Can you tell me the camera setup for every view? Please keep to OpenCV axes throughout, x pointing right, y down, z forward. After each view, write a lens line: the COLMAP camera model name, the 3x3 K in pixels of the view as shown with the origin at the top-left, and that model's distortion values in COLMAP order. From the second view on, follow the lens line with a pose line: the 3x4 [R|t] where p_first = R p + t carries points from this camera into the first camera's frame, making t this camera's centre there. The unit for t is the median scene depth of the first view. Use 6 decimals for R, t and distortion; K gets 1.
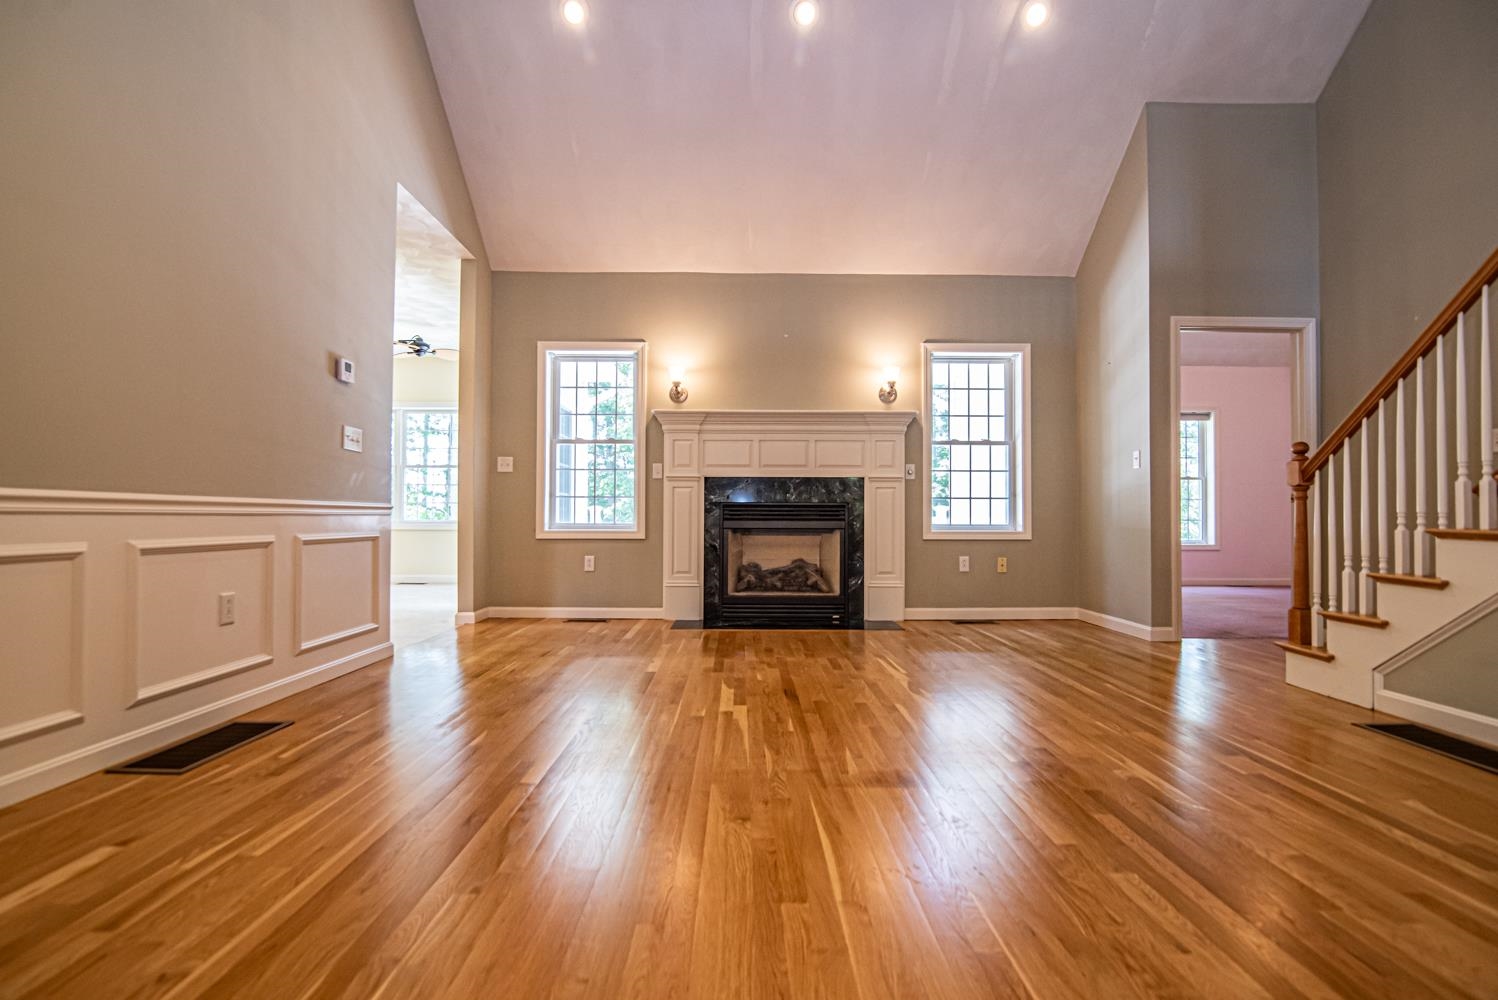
lens RADIAL K [[689.9, 0, 745.6], [0, 689.9, 505.2], [0, 0, 1]] dist [-0.019678, 0.000936]
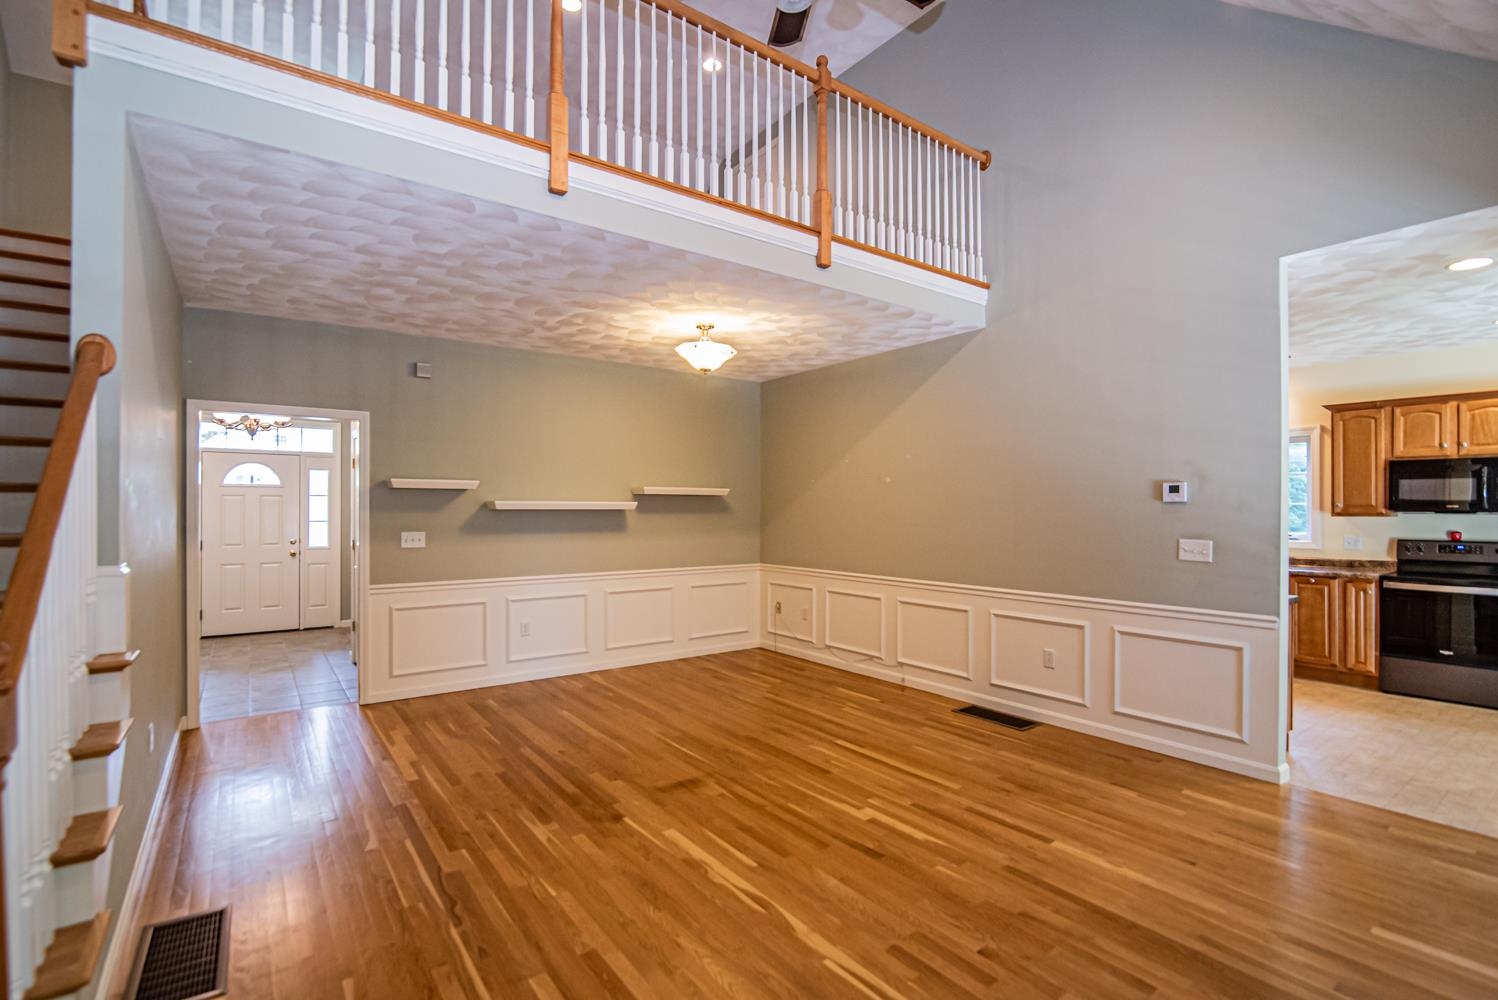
lens RADIAL K [[689.9, 0, 753.1], [0, 689.9, 508.6], [0, 0, 1]] dist [-0.019678, 0.000936]
pose [[-0.806903, -0.005353, -0.590660, 0.810944], [0.008098, 0.999765, -0.020124, -0.185069], [0.590629, -0.021021, -0.806669, 1.845644]]
